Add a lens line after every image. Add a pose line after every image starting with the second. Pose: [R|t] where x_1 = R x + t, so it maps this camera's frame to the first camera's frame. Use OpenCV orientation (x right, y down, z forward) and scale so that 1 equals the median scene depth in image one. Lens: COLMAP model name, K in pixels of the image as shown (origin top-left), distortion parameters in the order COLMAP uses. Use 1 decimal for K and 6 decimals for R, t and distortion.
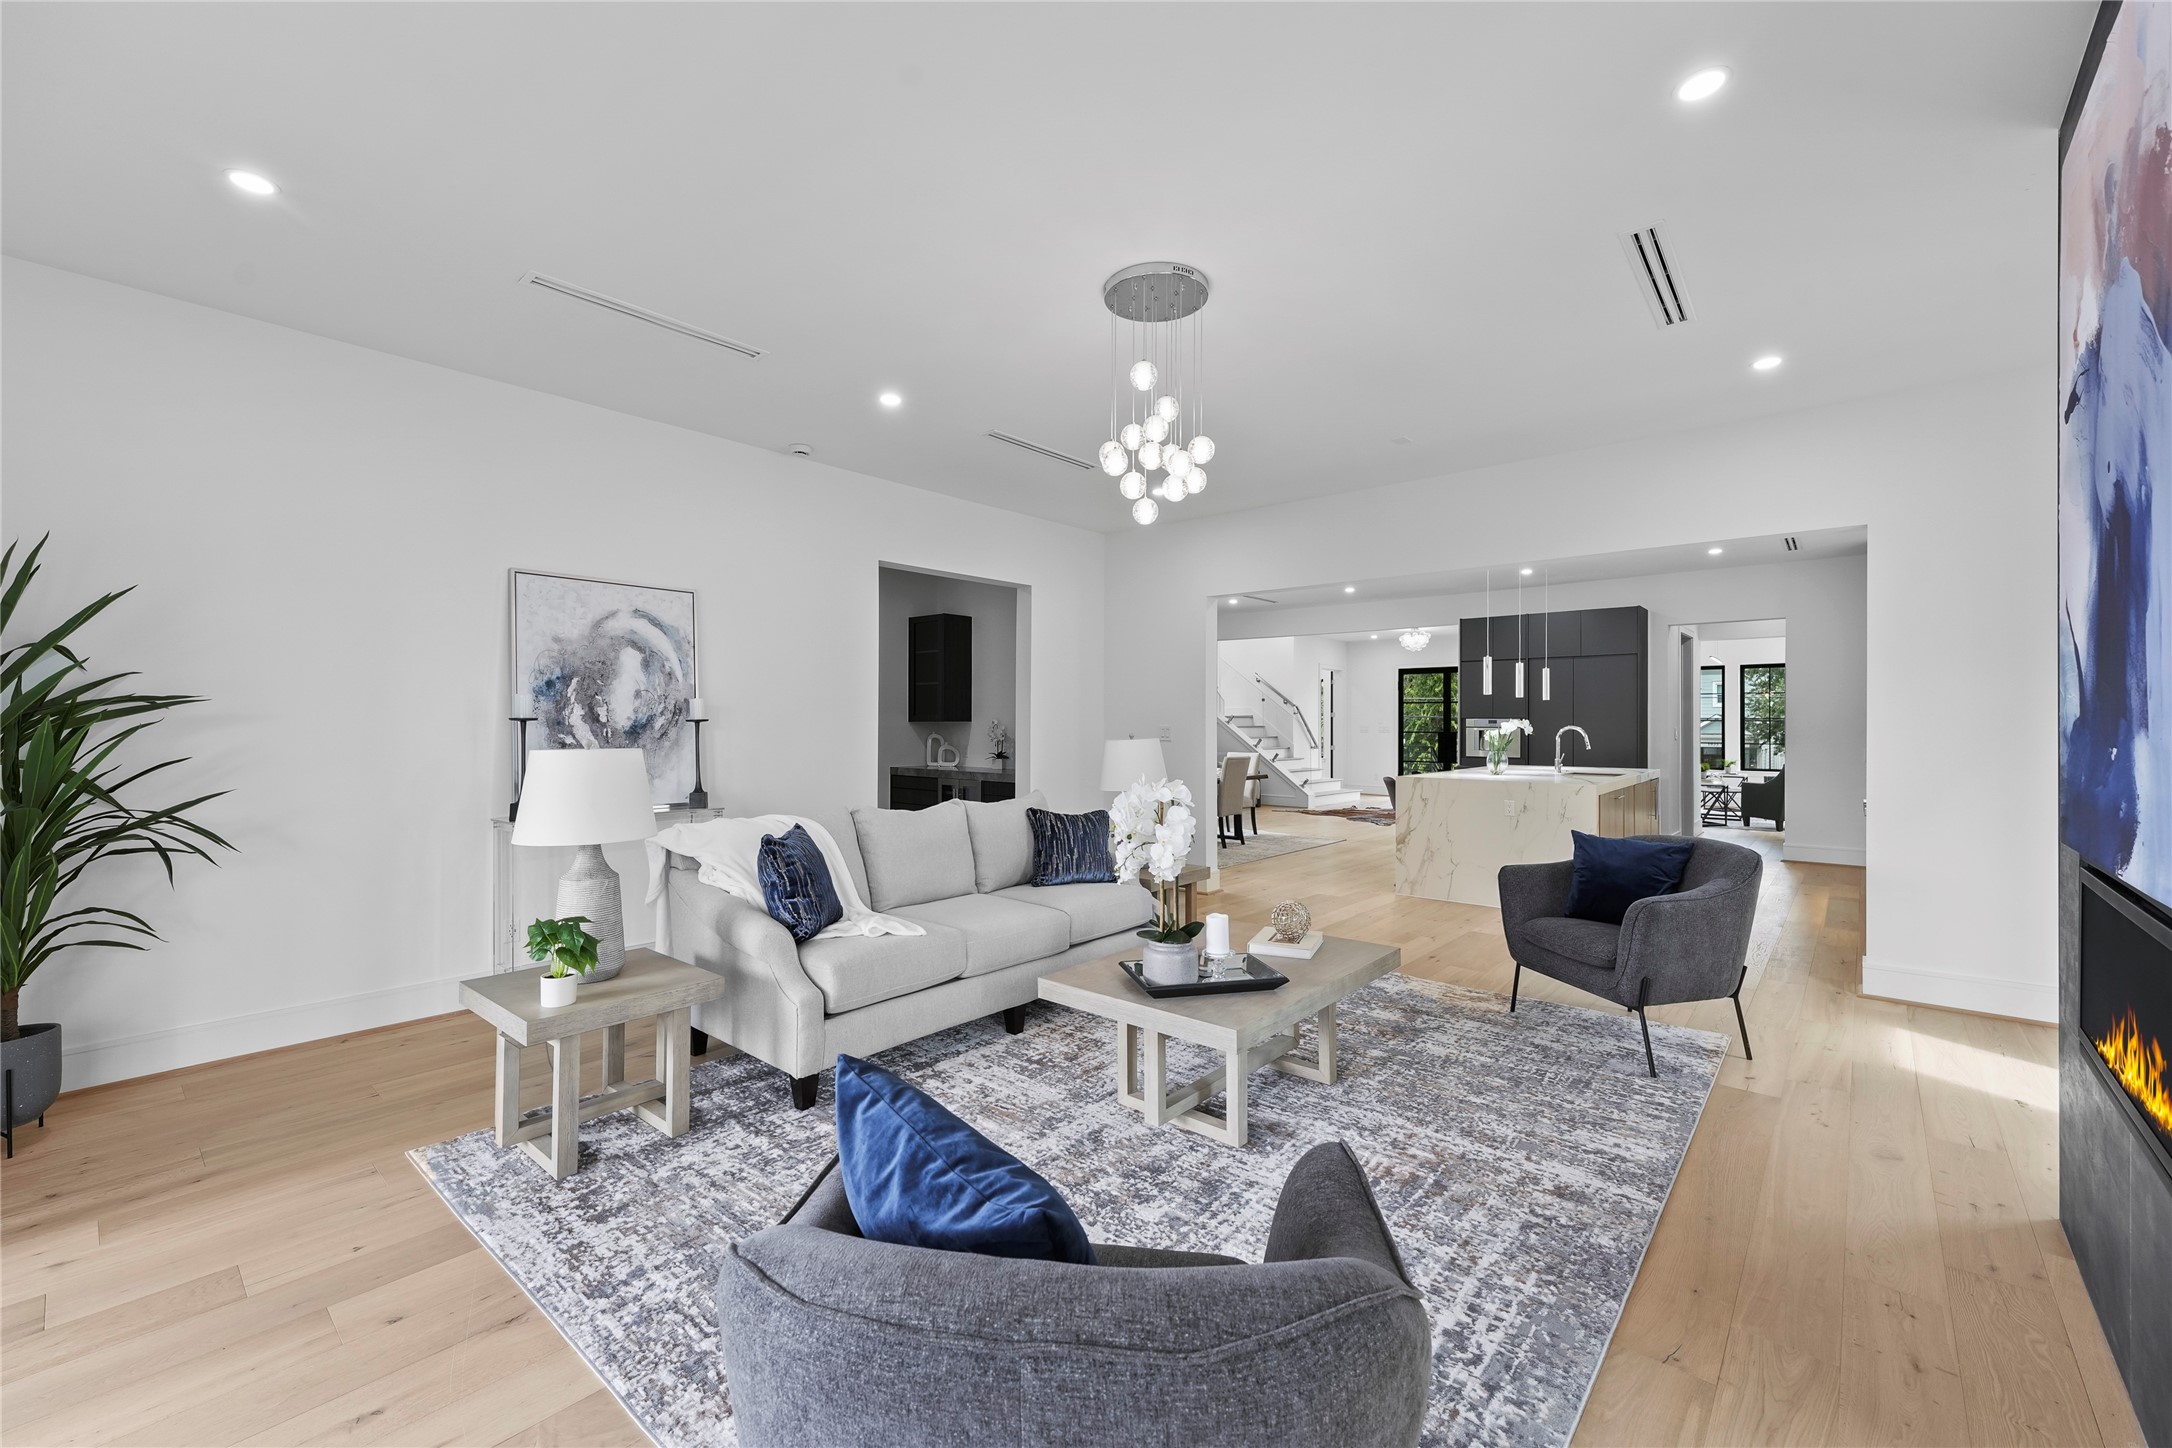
lens RADIAL K [[890.5, 0, 1086.2], [0, 890.5, 724.0], [0, 0, 1]] dist [0.002274, -0.000466]
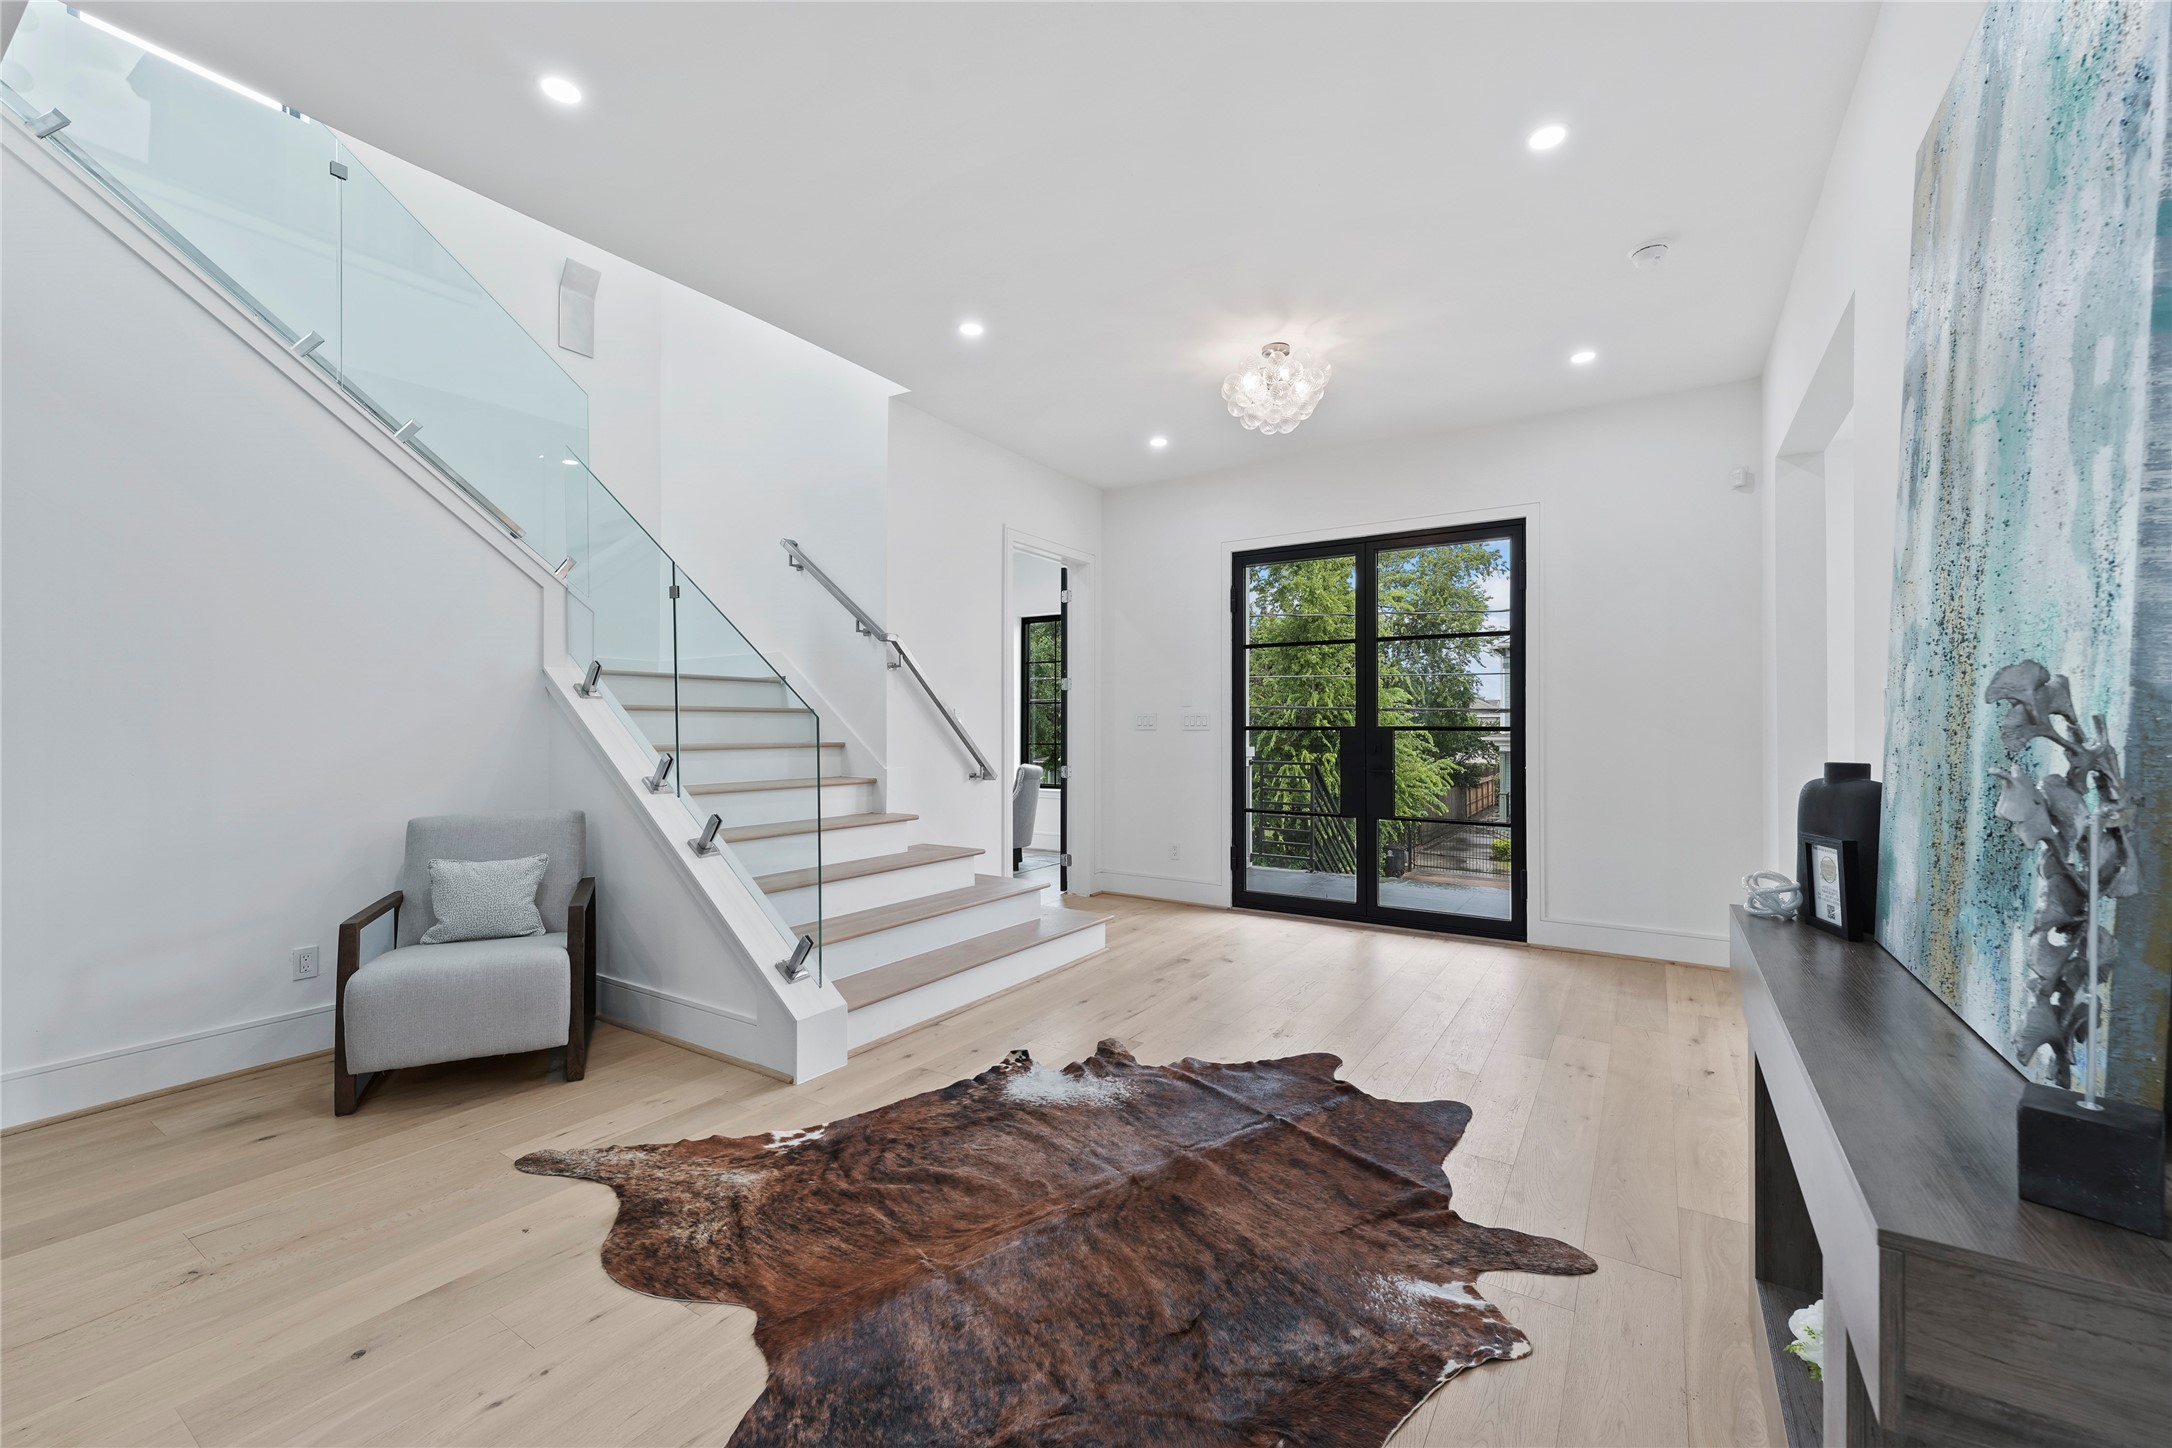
lens RADIAL K [[890.5, 0, 1086.6], [0, 890.5, 730.8], [0, 0, 1]] dist [0.002274, -0.000466]
pose [[0.988407, 0.002771, 0.151801, 0.242912], [-0.003874, 0.999968, 0.006970, 0.006869], [-0.151777, -0.007477, 0.988387, 0.666718]]
